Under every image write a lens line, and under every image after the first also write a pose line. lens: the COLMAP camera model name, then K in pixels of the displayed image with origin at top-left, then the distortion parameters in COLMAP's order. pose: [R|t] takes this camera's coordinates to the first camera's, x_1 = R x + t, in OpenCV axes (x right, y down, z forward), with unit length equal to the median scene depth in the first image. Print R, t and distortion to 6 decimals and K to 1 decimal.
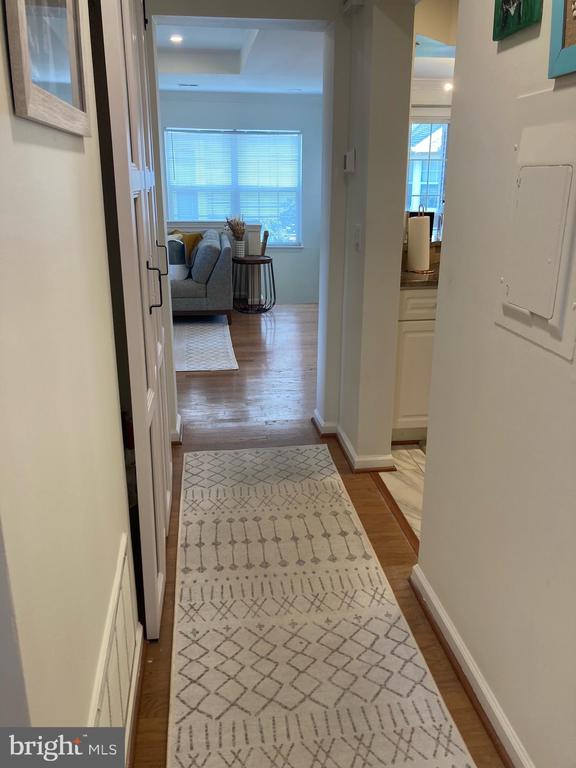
lens RADIAL K [[635.4, 0, 281.5], [0, 635.4, 377.6], [0, 0, 1]] dist [-0.096606, -0.011822]
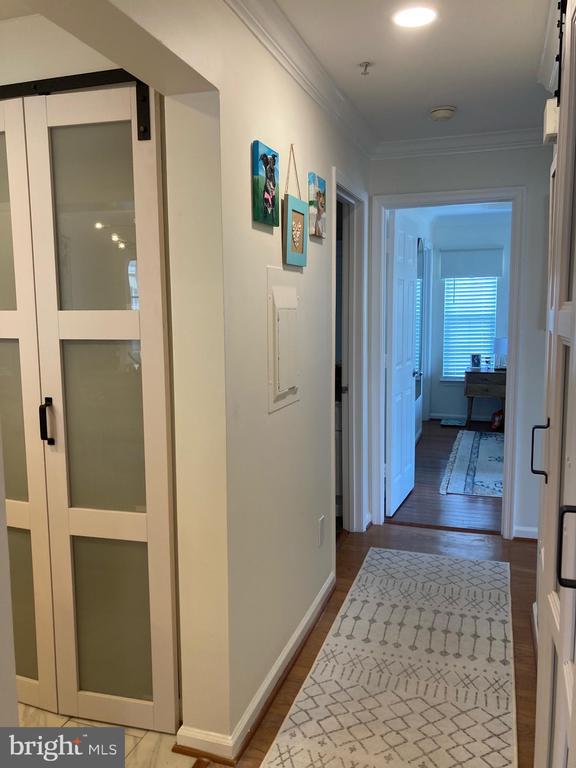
lens RADIAL K [[635.4, 0, 285.4], [0, 635.4, 392.0], [0, 0, 1]] dist [-0.096606, -0.011822]
pose [[-0.908955, -0.036575, 0.415286, -0.225916], [0.137247, 0.914361, 0.380929, -0.542490], [-0.393654, 0.403244, -0.826094, 1.783342]]
